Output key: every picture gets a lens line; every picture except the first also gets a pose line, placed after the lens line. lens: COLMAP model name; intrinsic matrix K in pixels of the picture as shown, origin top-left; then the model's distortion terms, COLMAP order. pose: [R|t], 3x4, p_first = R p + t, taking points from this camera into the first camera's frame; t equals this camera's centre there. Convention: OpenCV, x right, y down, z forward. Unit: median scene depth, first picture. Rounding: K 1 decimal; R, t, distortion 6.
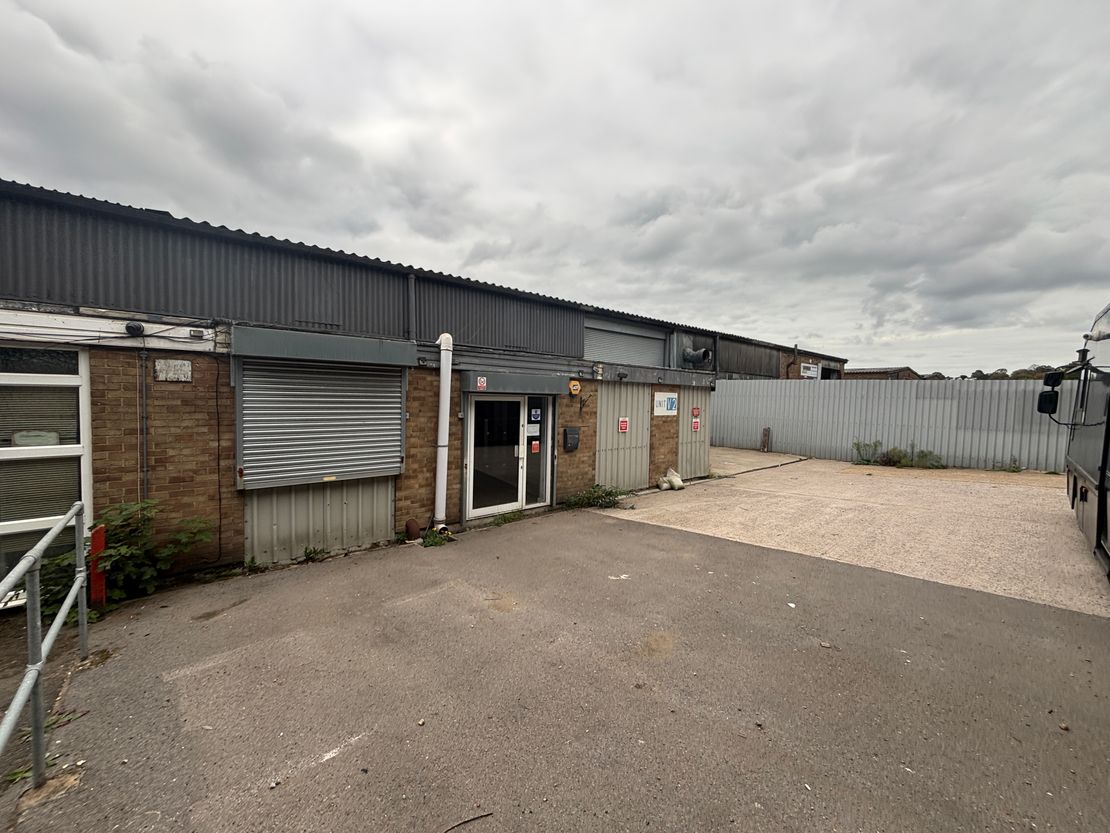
lens RADIAL K [[446.6, 0, 548.3], [0, 446.6, 417.8], [0, 0, 1]] dist [0.000806, -0.000684]
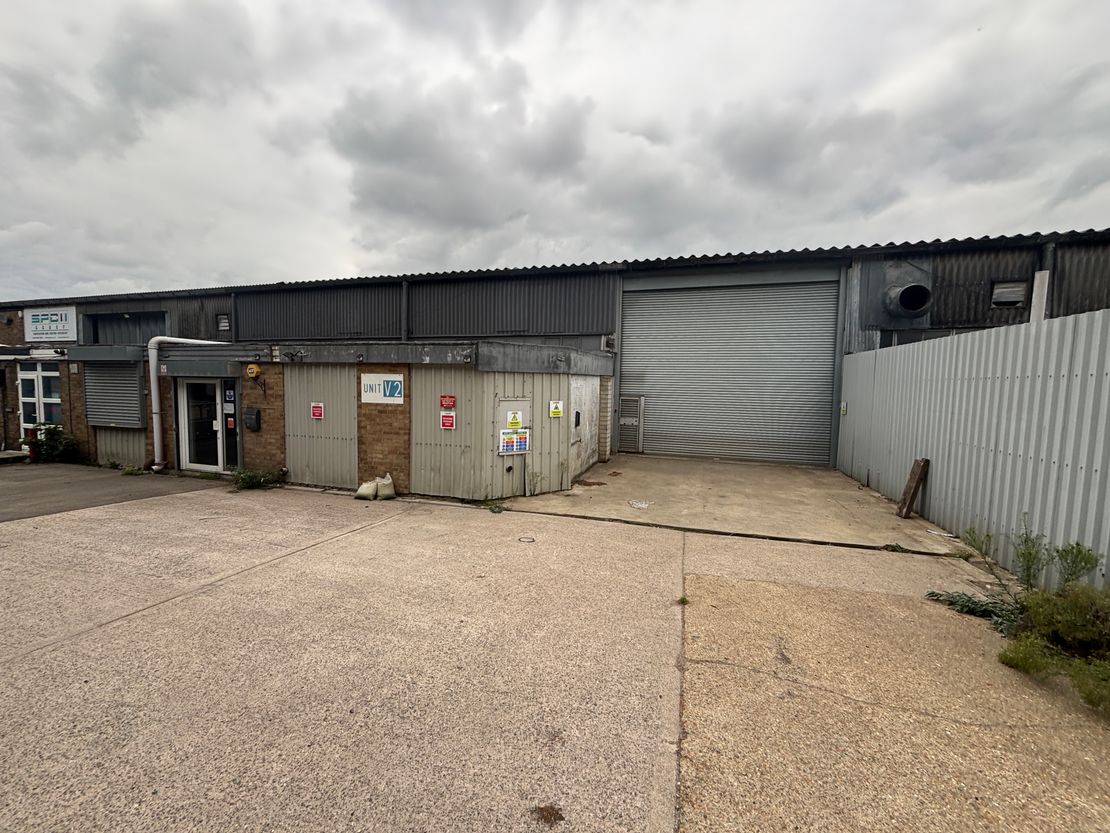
lens RADIAL K [[446.6, 0, 550.5], [0, 446.6, 416.7], [0, 0, 1]] dist [0.000806, -0.000684]
pose [[0.526551, 0.049101, -0.848724, 1.252778], [-0.047820, 0.998461, 0.028096, -0.021064], [0.848797, 0.025792, 0.528089, 0.977122]]
